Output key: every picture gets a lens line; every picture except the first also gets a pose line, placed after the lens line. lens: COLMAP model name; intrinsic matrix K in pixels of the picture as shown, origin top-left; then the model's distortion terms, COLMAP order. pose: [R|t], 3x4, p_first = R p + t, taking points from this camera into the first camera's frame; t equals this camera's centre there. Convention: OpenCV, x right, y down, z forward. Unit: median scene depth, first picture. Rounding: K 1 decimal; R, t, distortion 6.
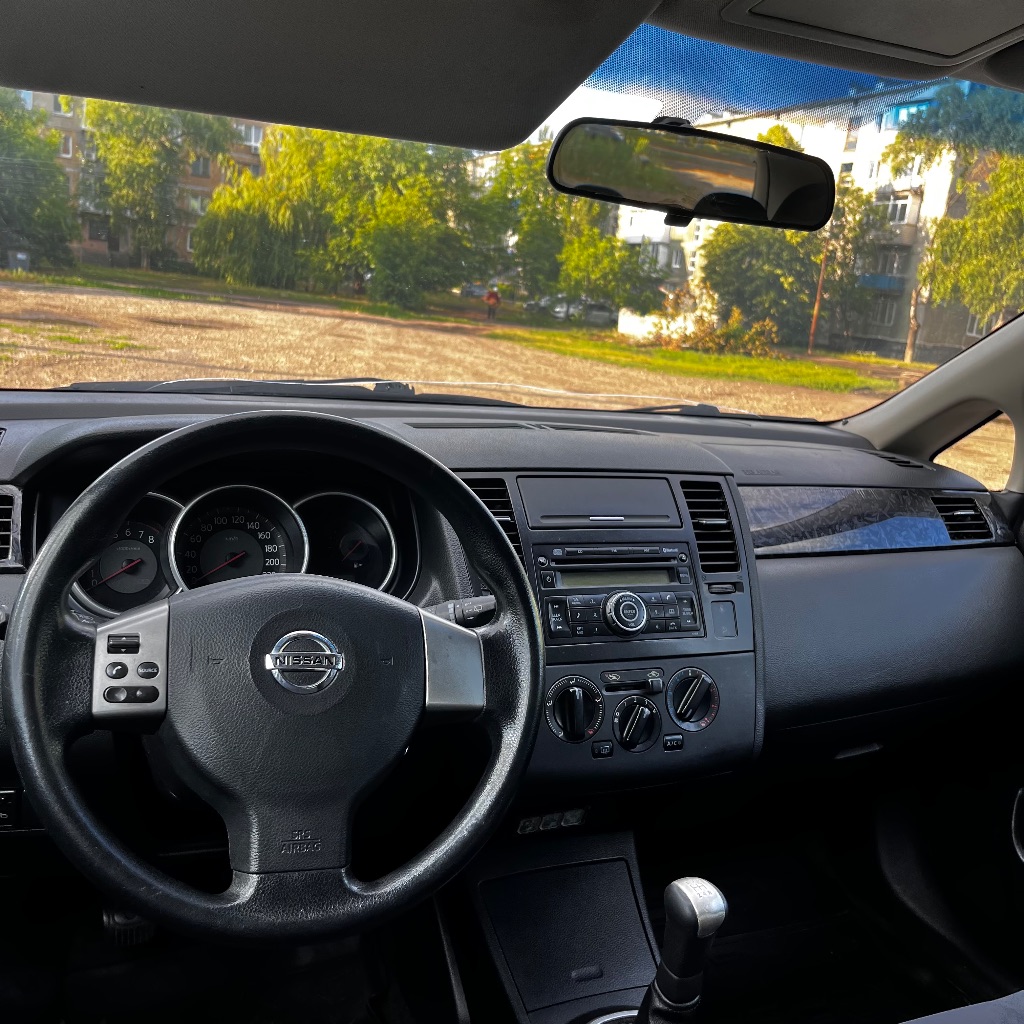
lens RADIAL K [[977.2, 0, 534.3], [0, 977.2, 513.3], [0, 0, 1]] dist [0.019641, -0.009648]
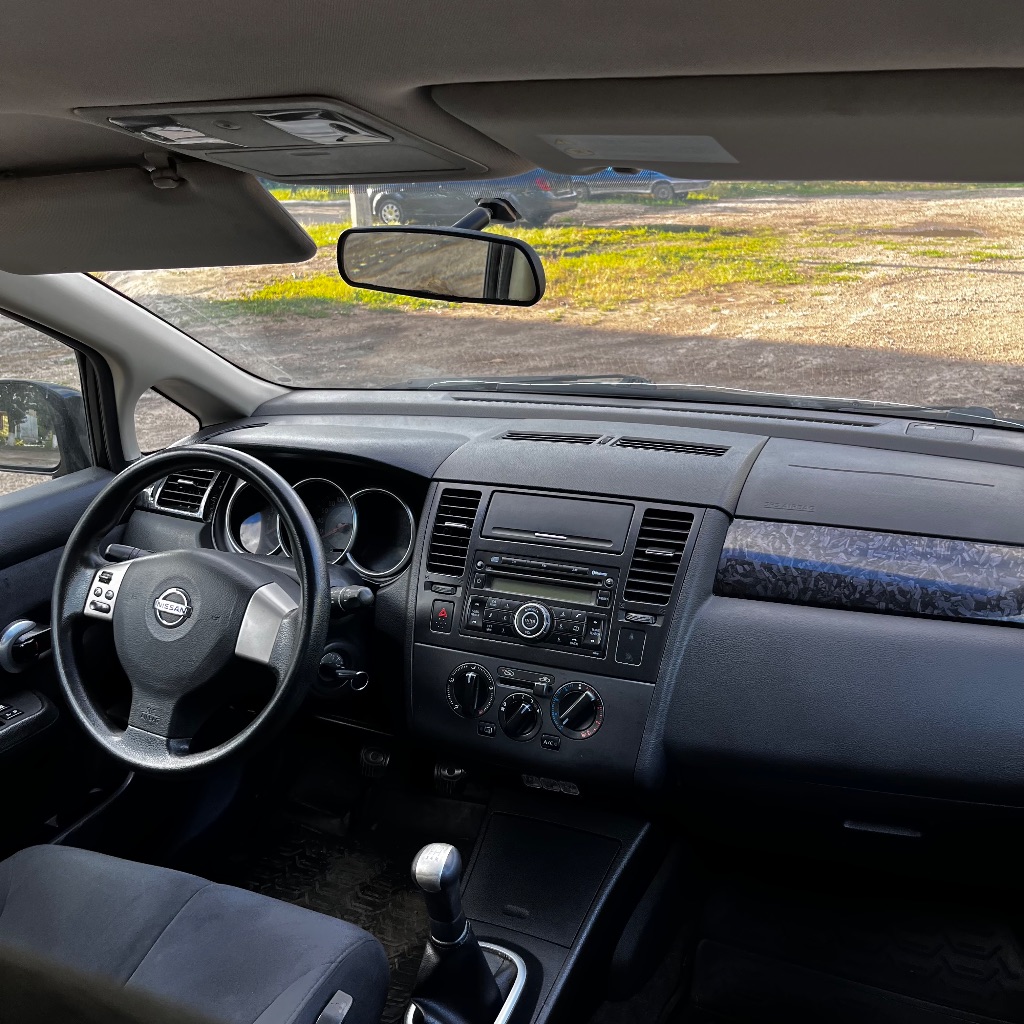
lens RADIAL K [[977.2, 0, 534.3], [0, 977.2, 513.3], [0, 0, 1]] dist [0.019641, -0.009648]
pose [[0.712024, 0.123650, -0.691182, 0.881245], [-0.069399, 0.991945, 0.105964, -0.146359], [0.698718, -0.027482, 0.714870, 0.191801]]
